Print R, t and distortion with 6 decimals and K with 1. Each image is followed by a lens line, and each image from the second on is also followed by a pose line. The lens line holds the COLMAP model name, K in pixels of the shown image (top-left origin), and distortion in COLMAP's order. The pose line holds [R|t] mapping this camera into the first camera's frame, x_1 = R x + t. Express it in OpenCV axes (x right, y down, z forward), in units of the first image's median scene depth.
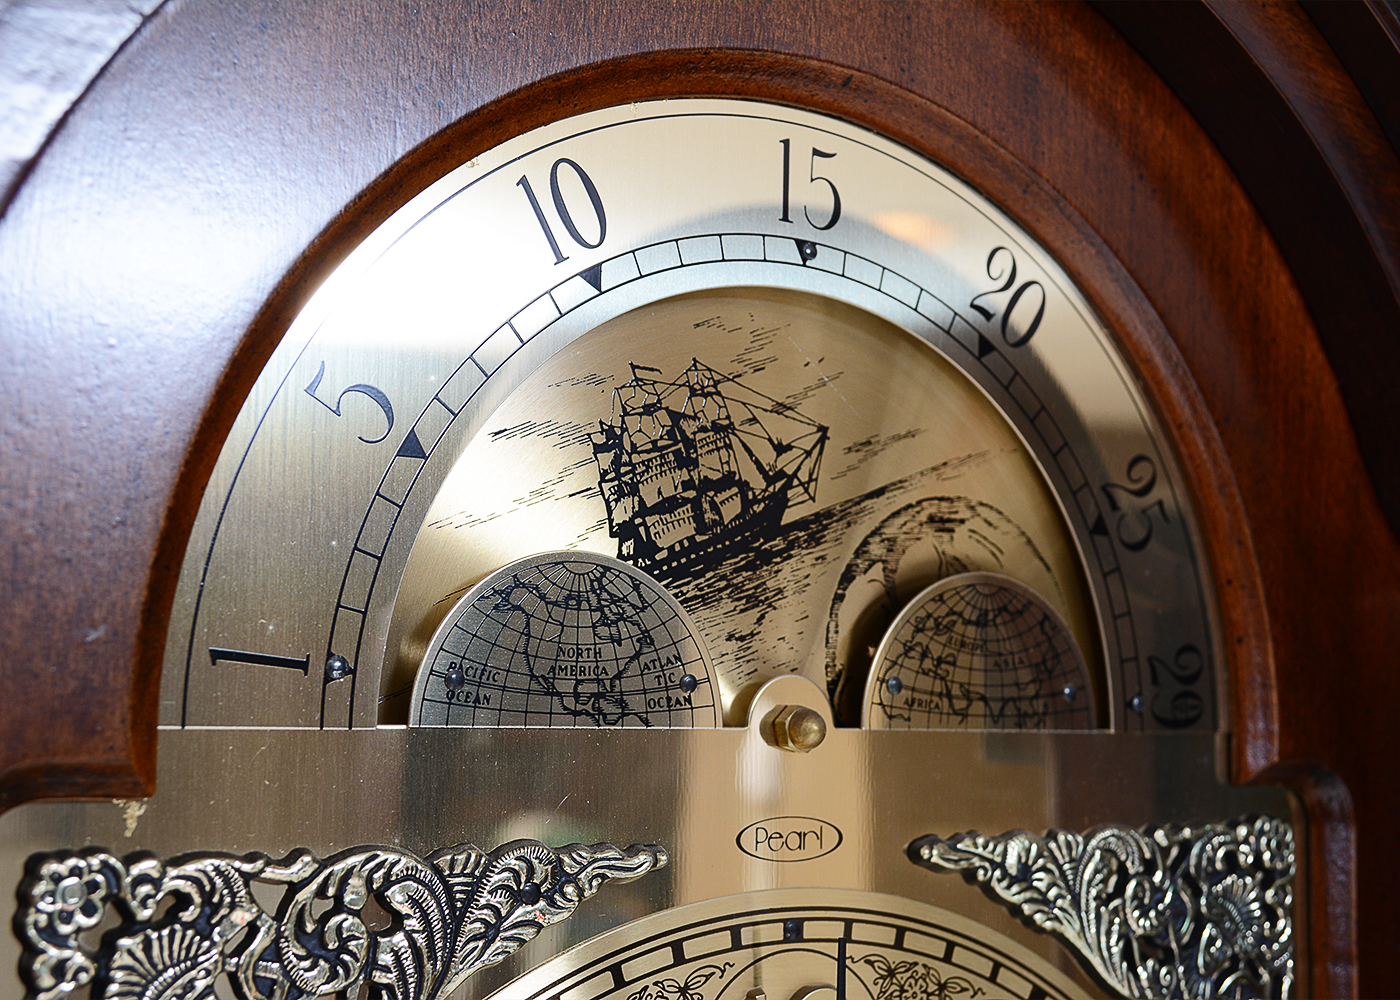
lens RADIAL K [[1936.6, 0, 693.3], [0, 1936.6, 498.4], [0, 0, 1]] dist [-0.037198, 0.000000]
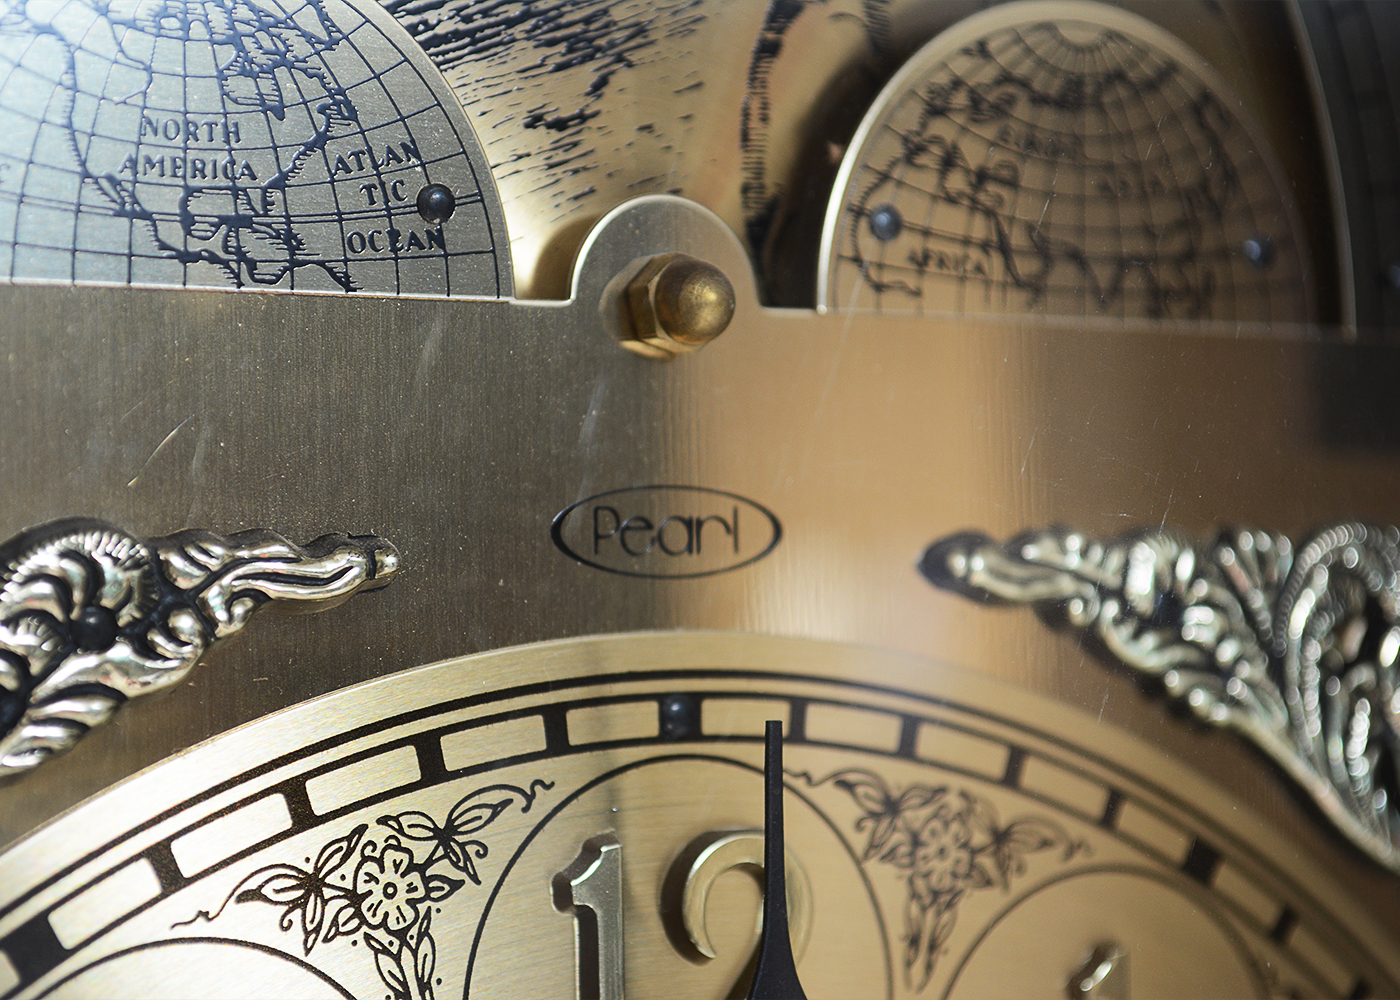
lens RADIAL K [[3279.3, 0, 701.8], [0, 3279.3, 503.7], [0, 0, 1]] dist [0.020695, 0.000000]
pose [[0.999470, -0.030052, -0.012544, 0.066953], [0.031001, 0.995988, 0.083948, 0.097680], [0.009970, -0.084292, 0.996391, 0.176415]]
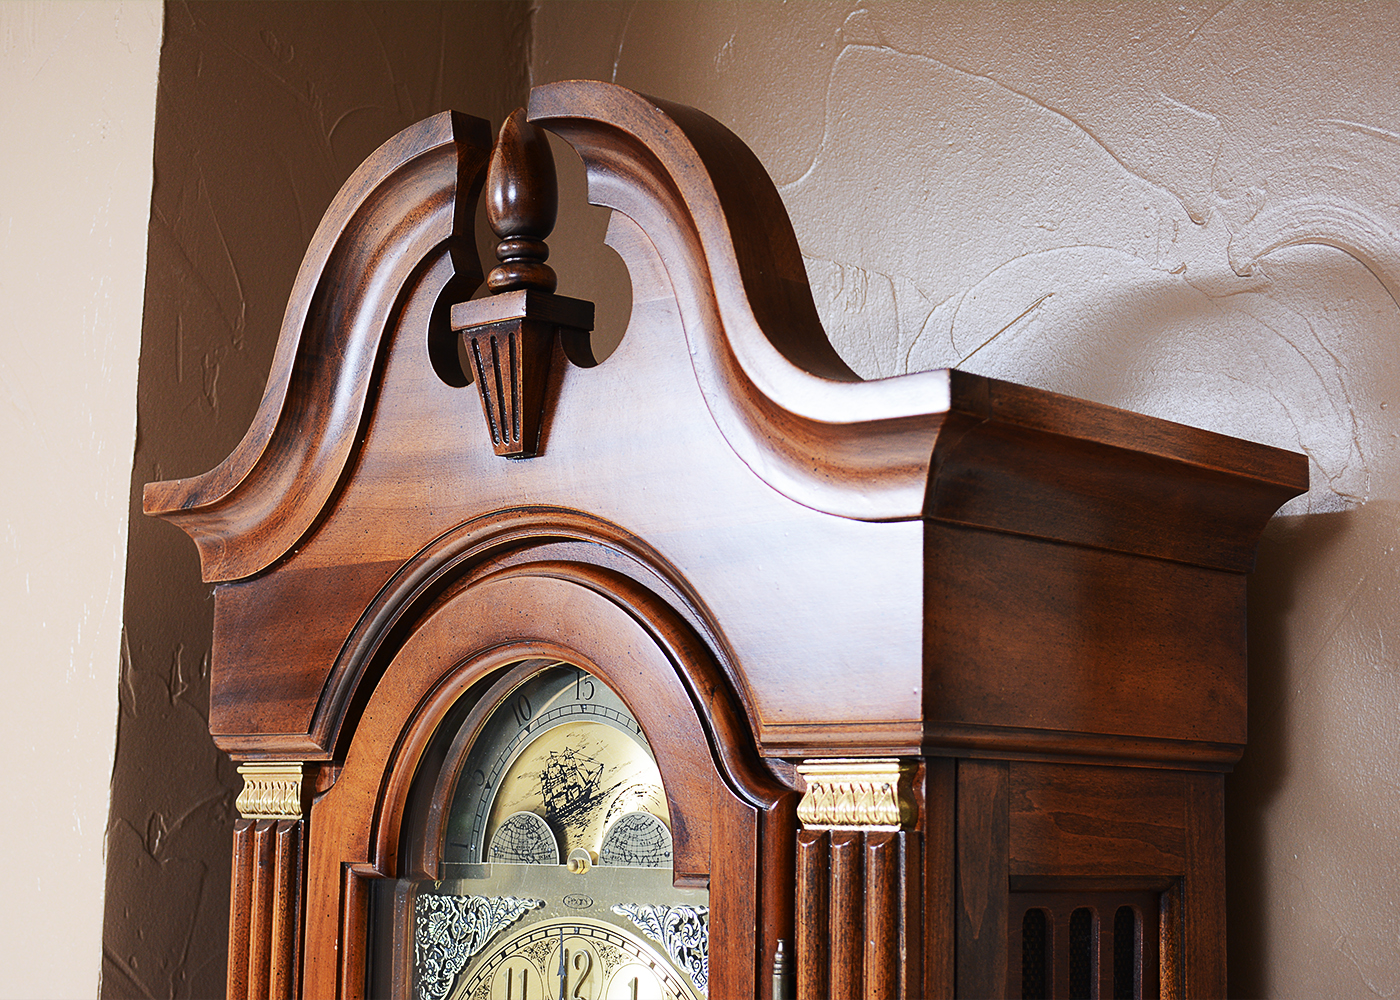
lens RADIAL K [[2388.5, 0, 703.4], [0, 2388.5, 503.7], [0, 0, 1]] dist [-0.016523, 0.000000]
pose [[0.235771, -0.148161, -0.960448, 3.769780], [0.087758, 0.987518, -0.130794, 0.062944], [0.967838, -0.053450, 0.245830, 0.279685]]
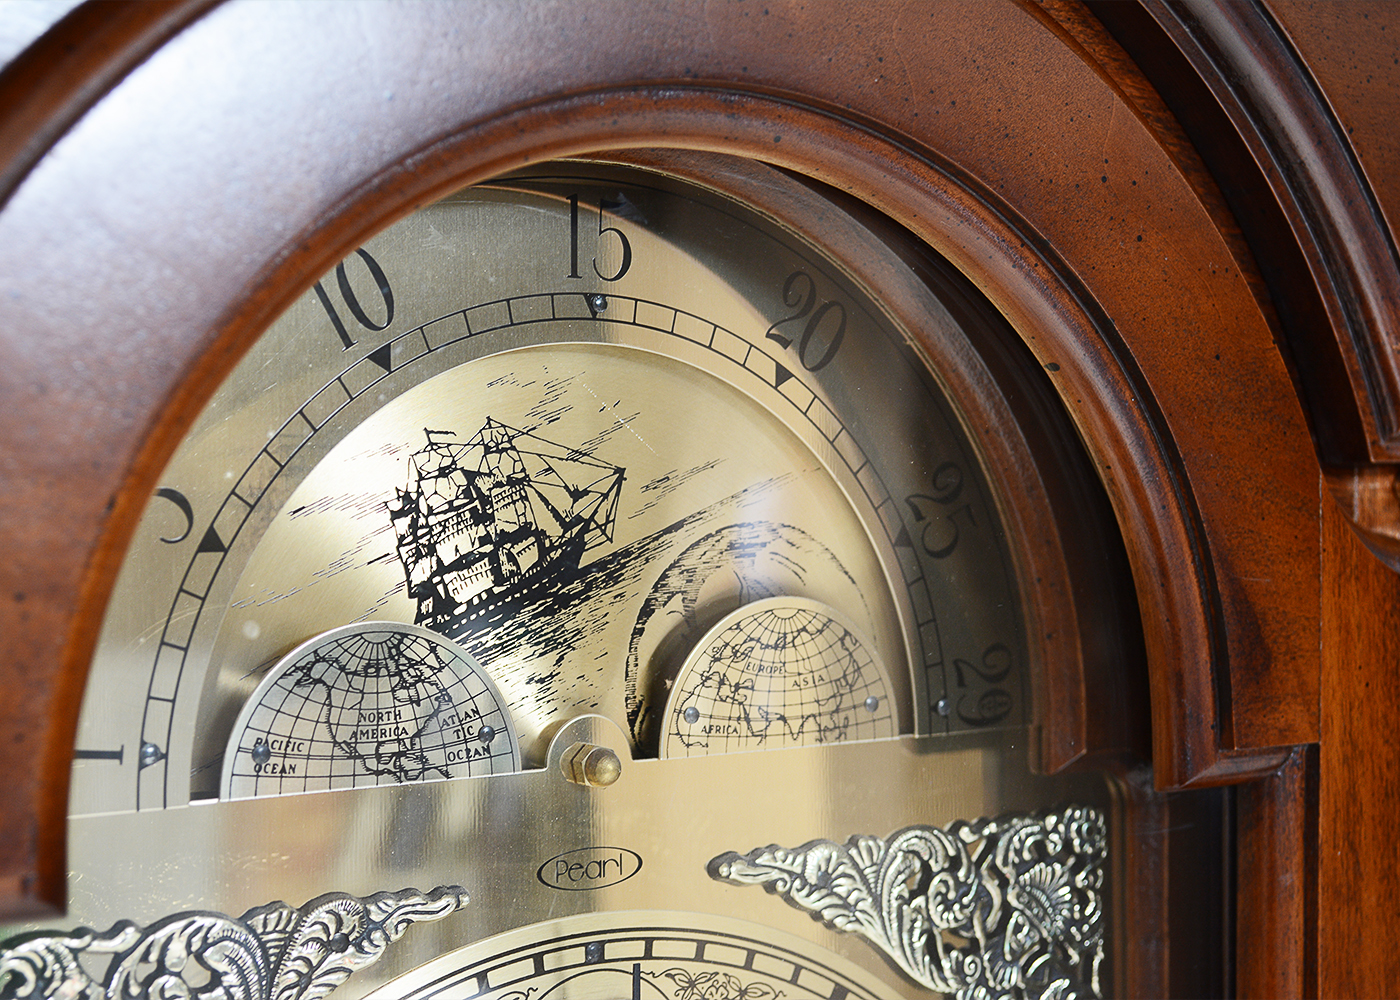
lens RADIAL K [[2388.5, 0, 696.8], [0, 2388.5, 494.0], [0, 0, 1]] dist [-0.016523, 0.000000]
pose [[0.999496, -0.022003, 0.022873, 0.080814], [0.019099, 0.992560, 0.120253, -0.180115], [-0.025348, -0.119756, 0.992480, -0.272408]]
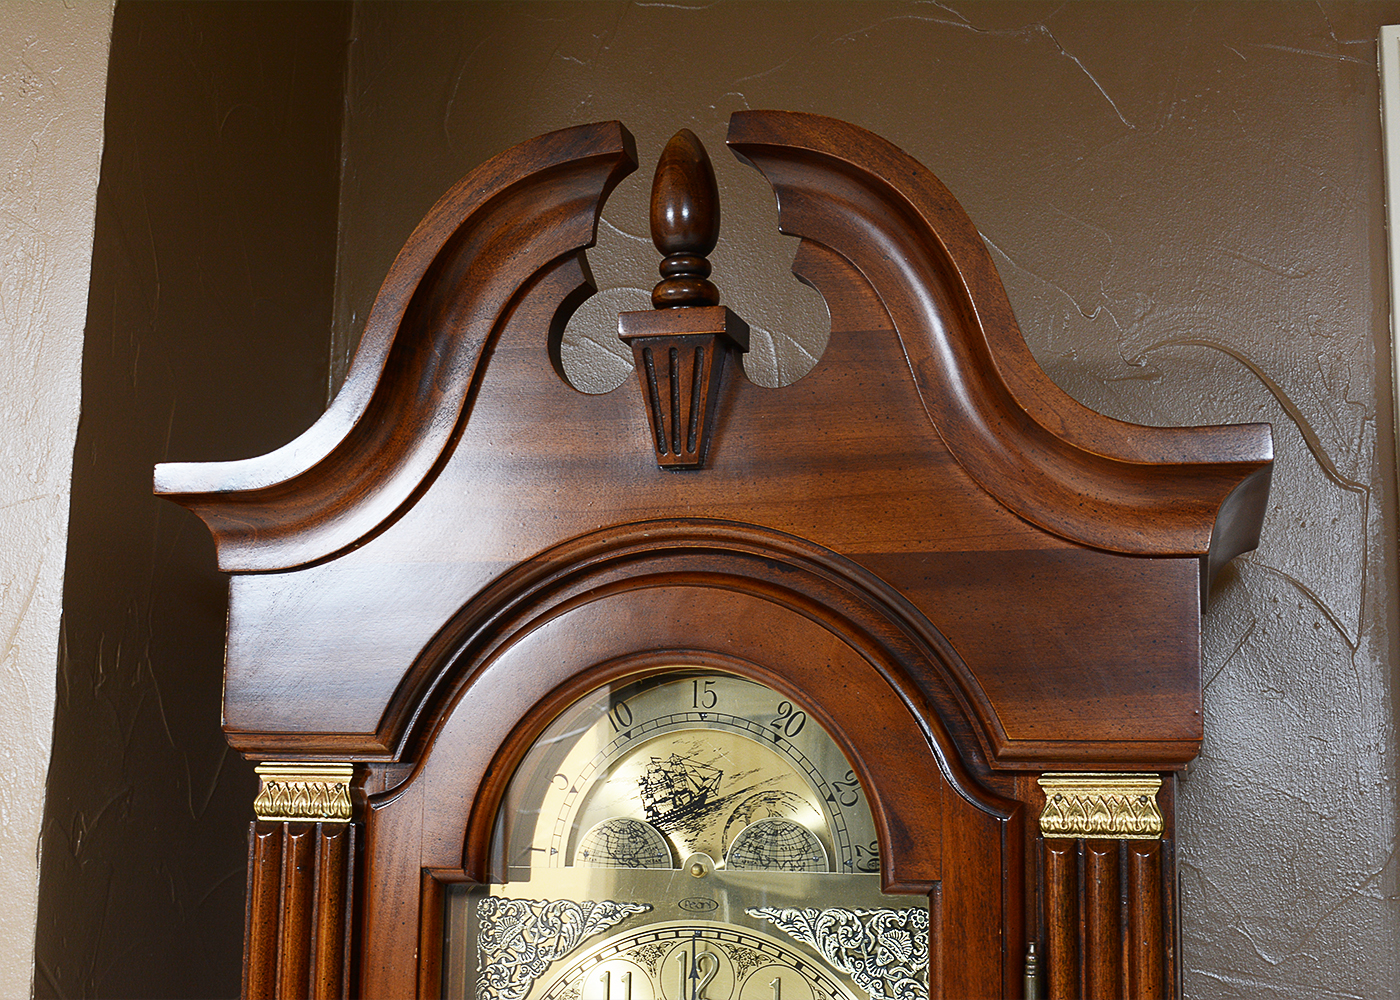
lens RADIAL K [[1891.4, 0, 699.7], [0, 1891.4, 504.4], [0, 0, 1]] dist [-0.038276, 0.000000]
pose [[0.654395, -0.131938, -0.744554, 2.388666], [0.074928, 0.991128, -0.109777, -0.132107], [0.752432, 0.016050, 0.658475, -1.027710]]
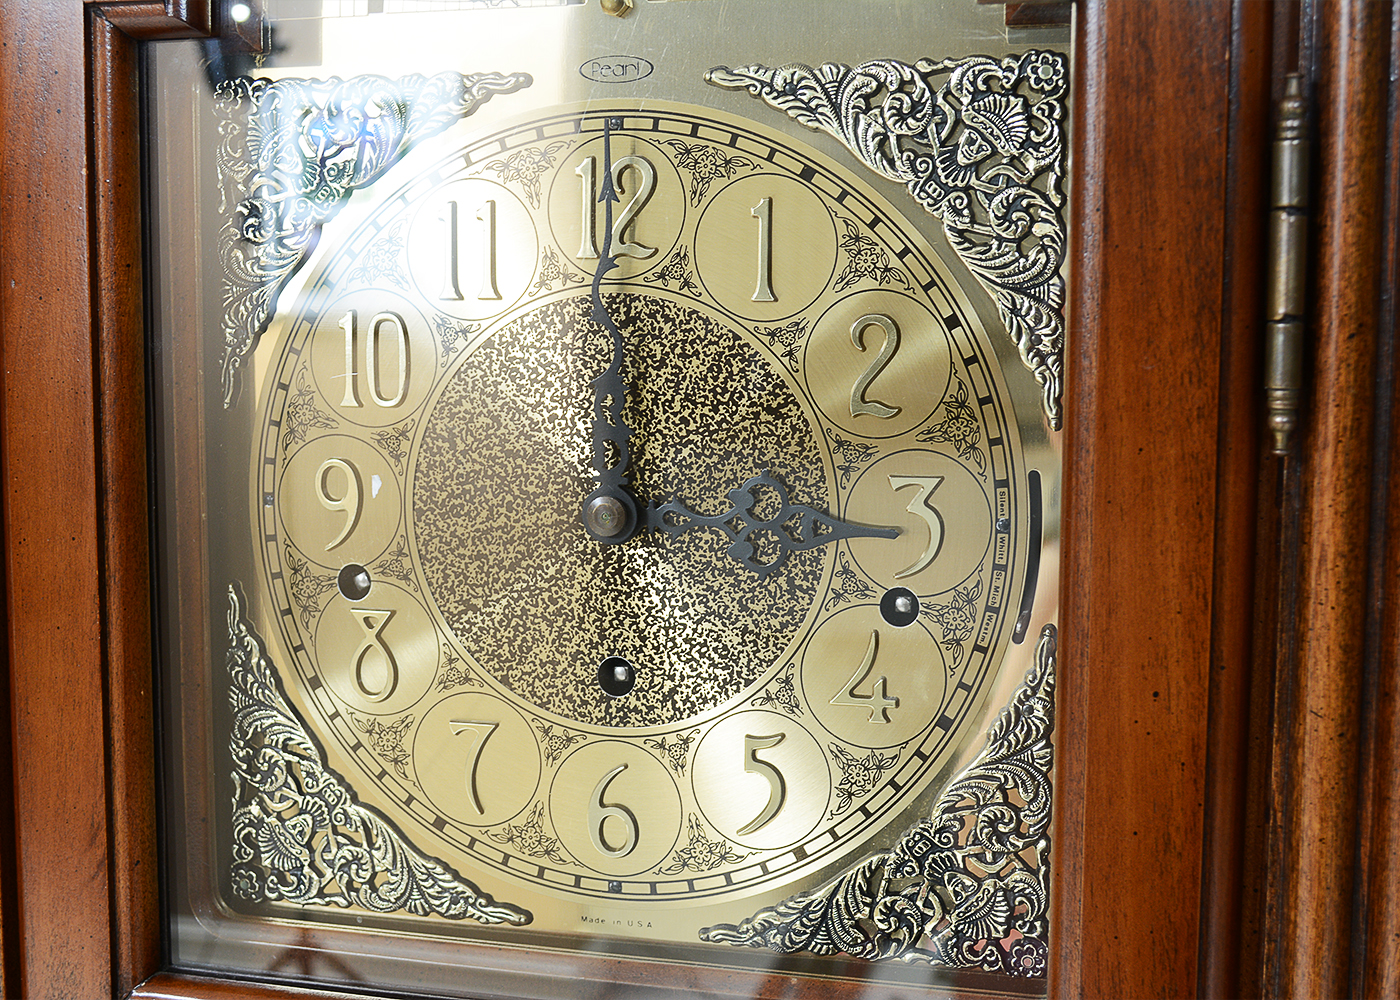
lens RADIAL K [[1891.4, 0, 692.8], [0, 1891.4, 505.0], [0, 0, 1]] dist [-0.038276, 0.000000]
pose [[0.657533, 0.063733, -0.750725, 1.314562], [0.085484, 0.983671, 0.158382, 0.286859], [0.748560, -0.168316, 0.641348, -0.064527]]
